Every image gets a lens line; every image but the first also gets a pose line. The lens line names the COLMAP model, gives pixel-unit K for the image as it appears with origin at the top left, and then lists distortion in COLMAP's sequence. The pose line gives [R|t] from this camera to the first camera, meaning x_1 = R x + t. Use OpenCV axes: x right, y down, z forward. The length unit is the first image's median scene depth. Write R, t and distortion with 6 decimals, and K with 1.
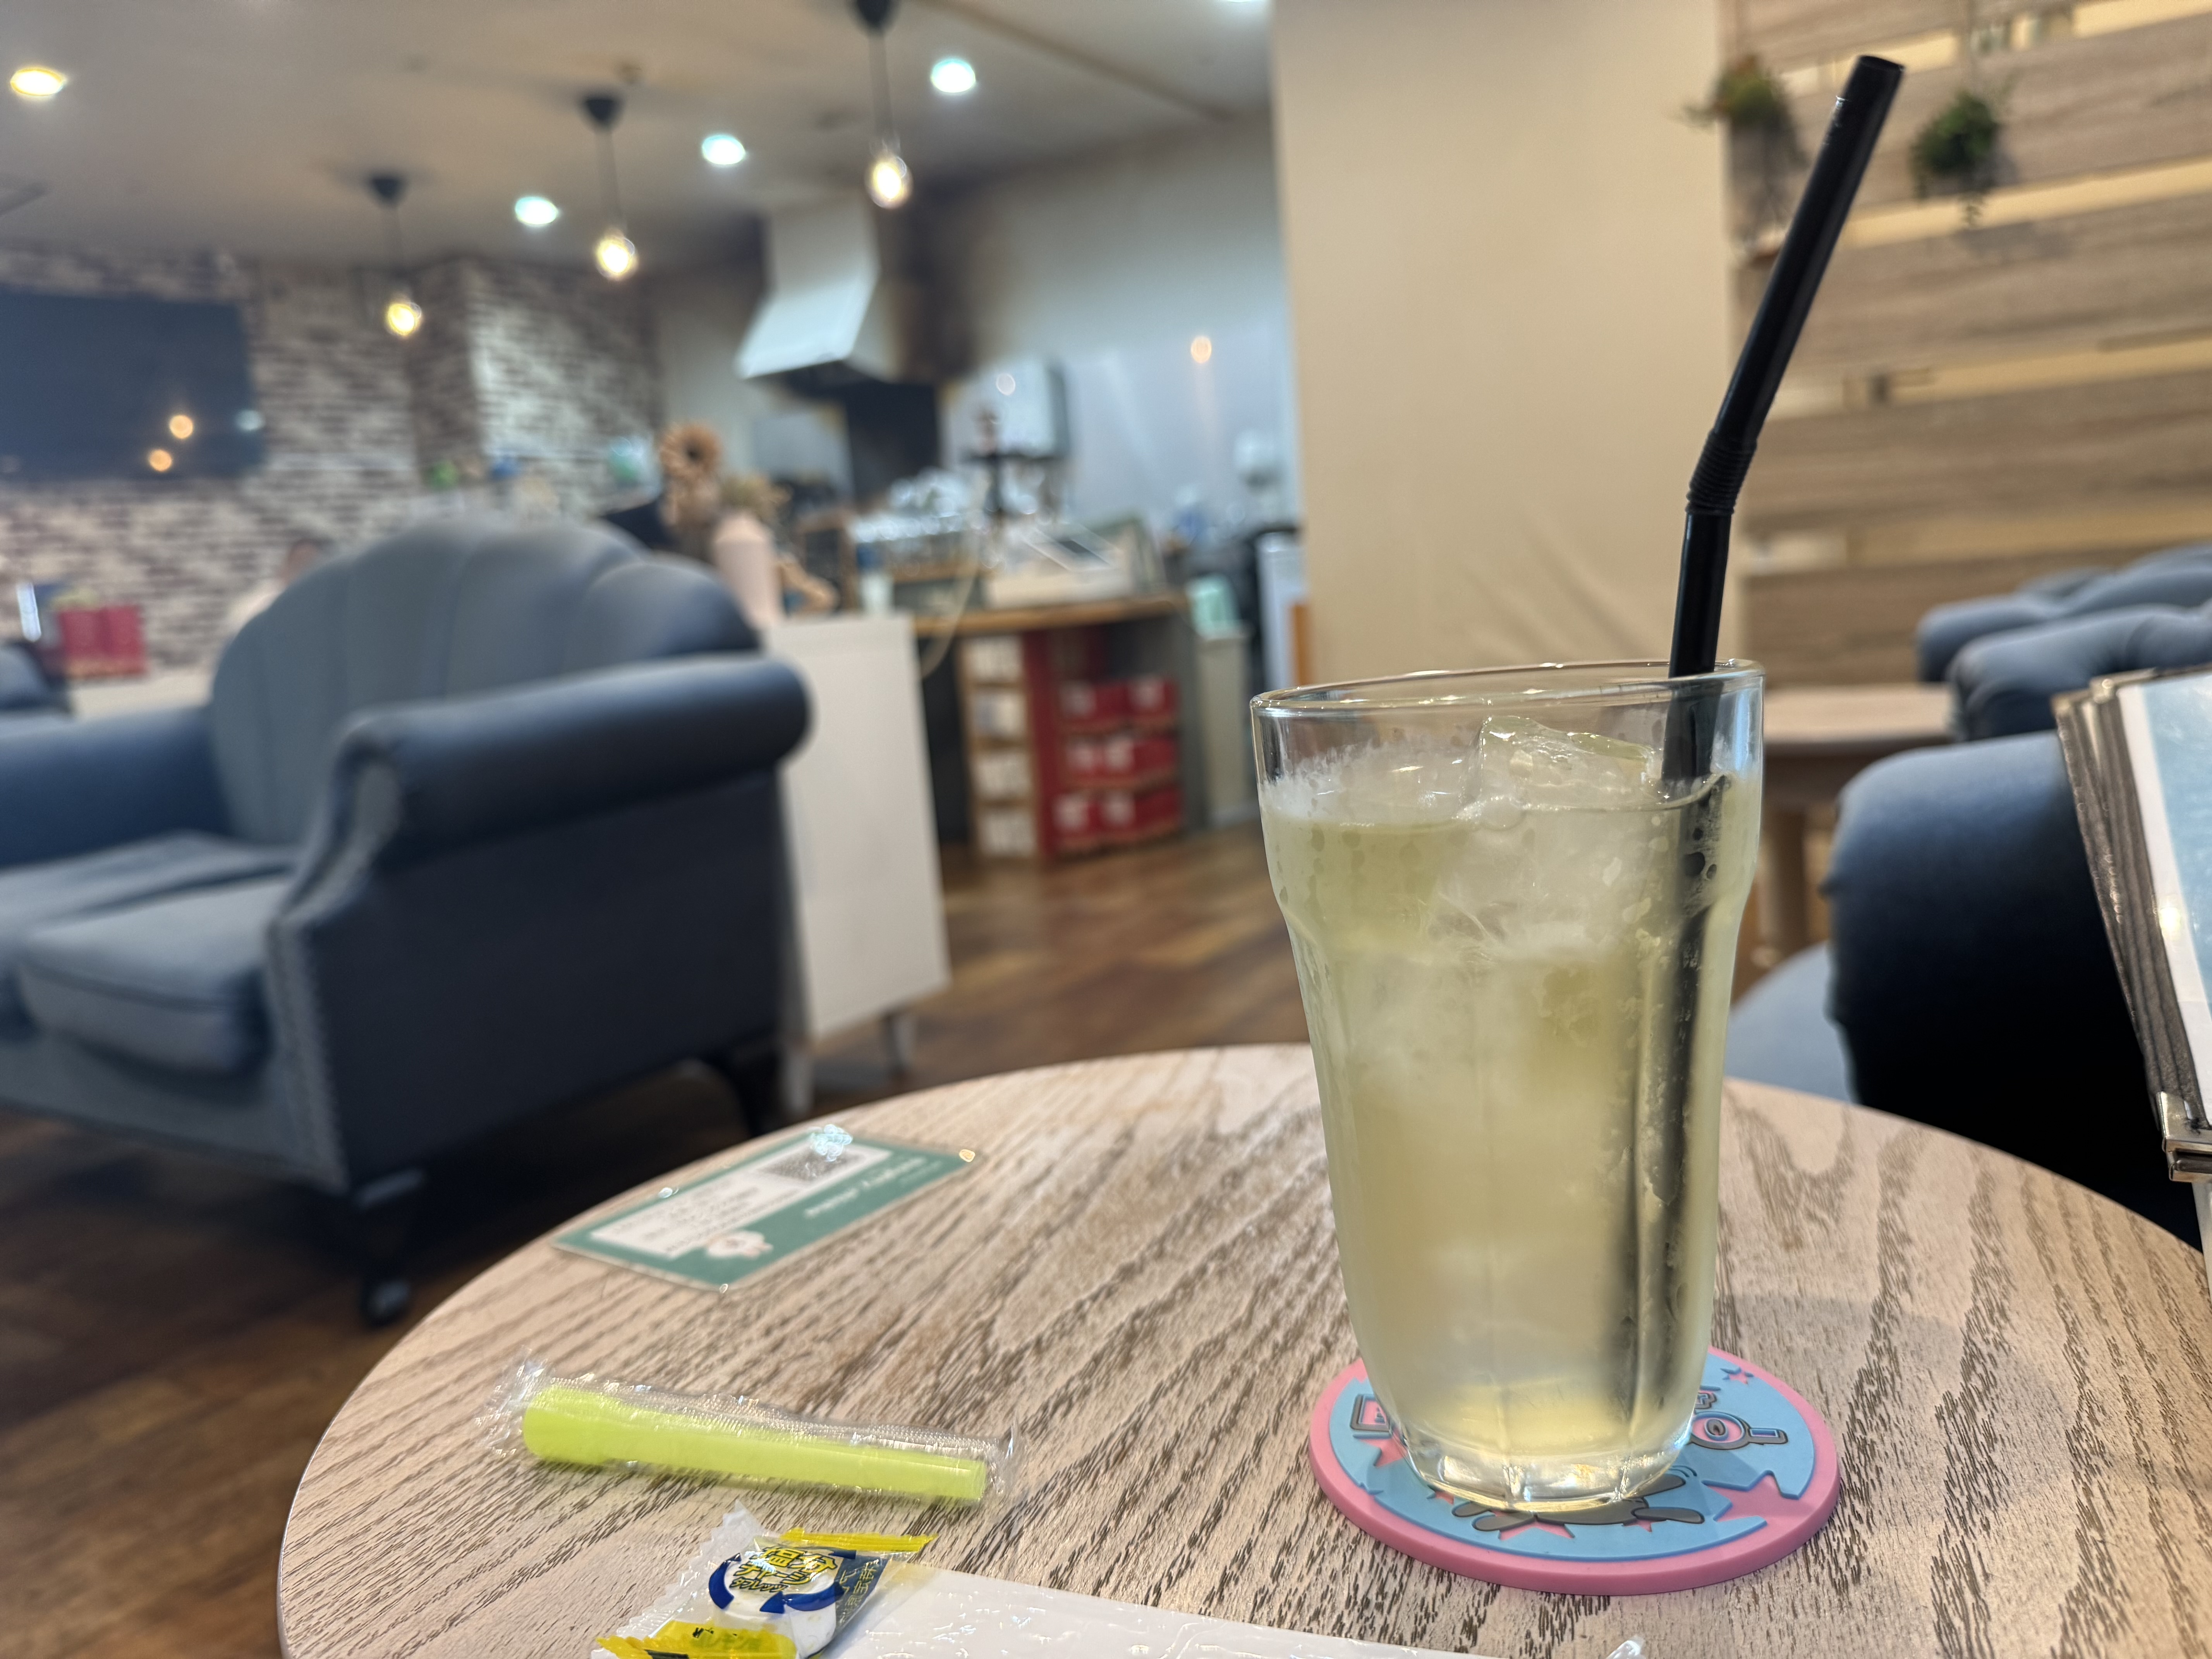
lens RADIAL K [[1735.2, 0, 1106.0], [0, 1735.2, 829.5], [0, 0, 1]] dist [-0.004241, 0.002316]
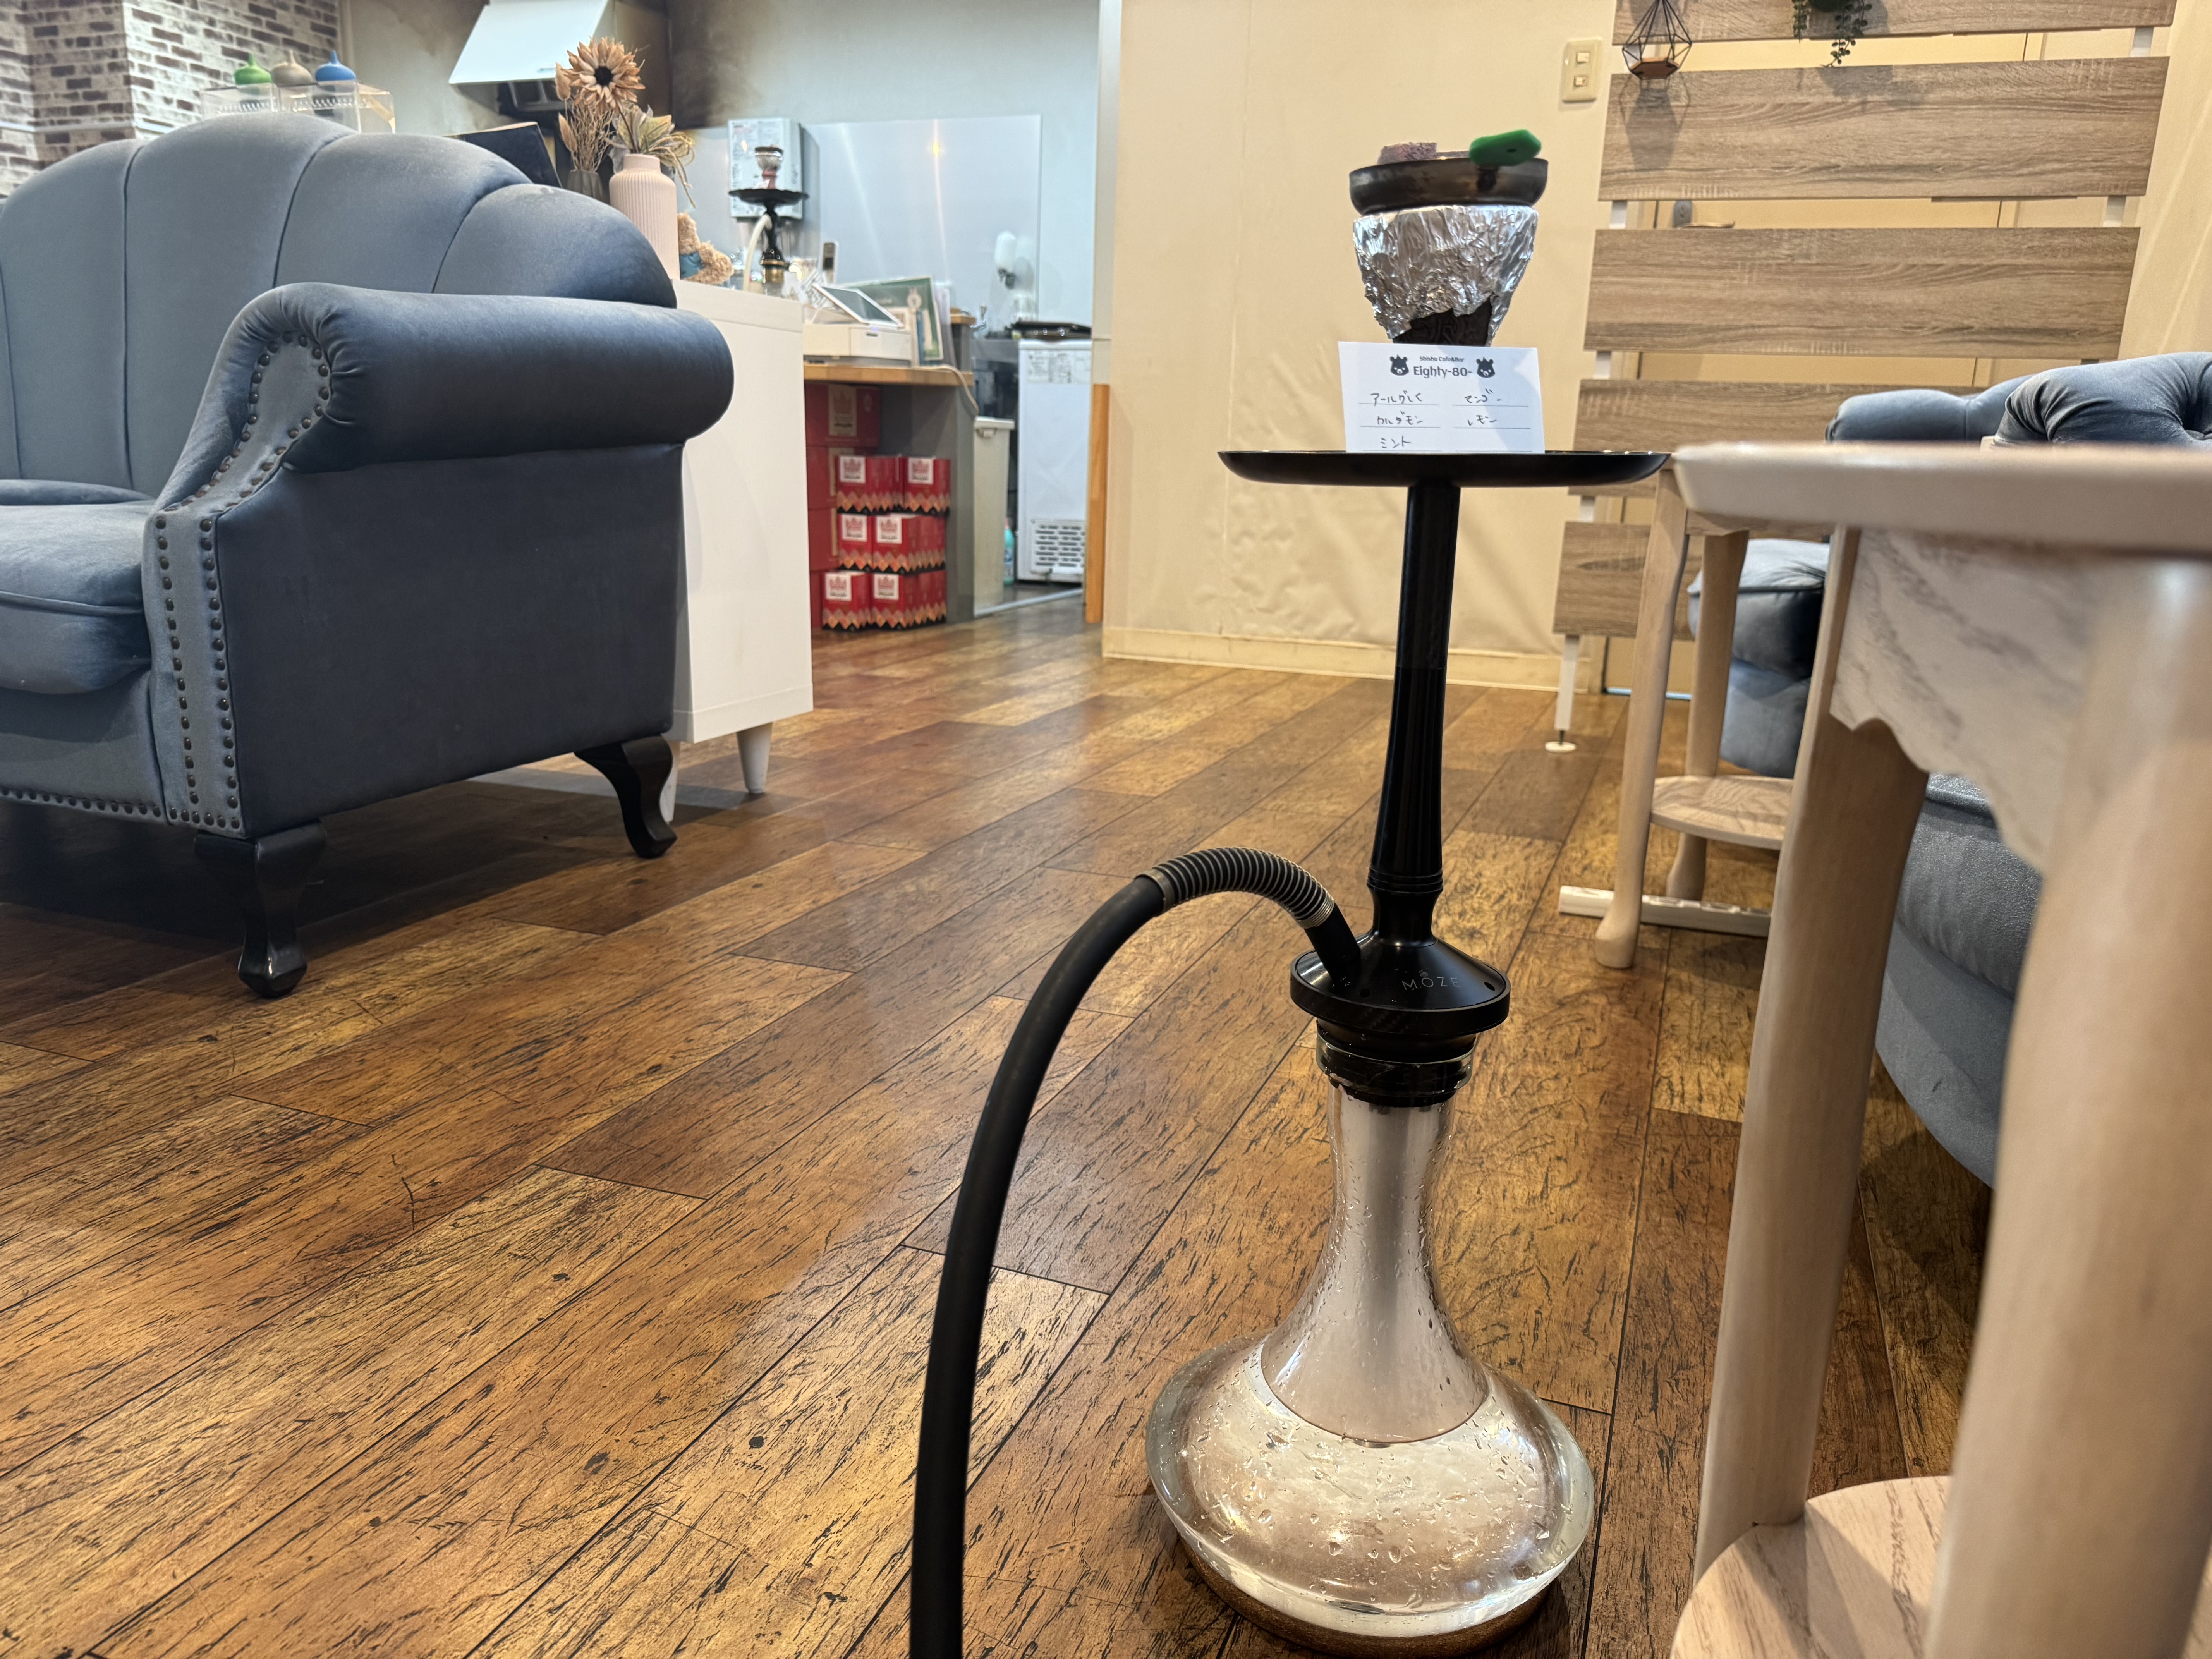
lens RADIAL K [[1735.2, 0, 1106.0], [0, 1735.2, 829.5], [0, 0, 1]] dist [-0.004241, 0.002316]
pose [[0.966361, 0.057530, 0.250673, -0.178888], [-0.074873, 0.995374, 0.060200, 0.090106], [-0.246050, -0.076944, 0.966198, 0.041418]]
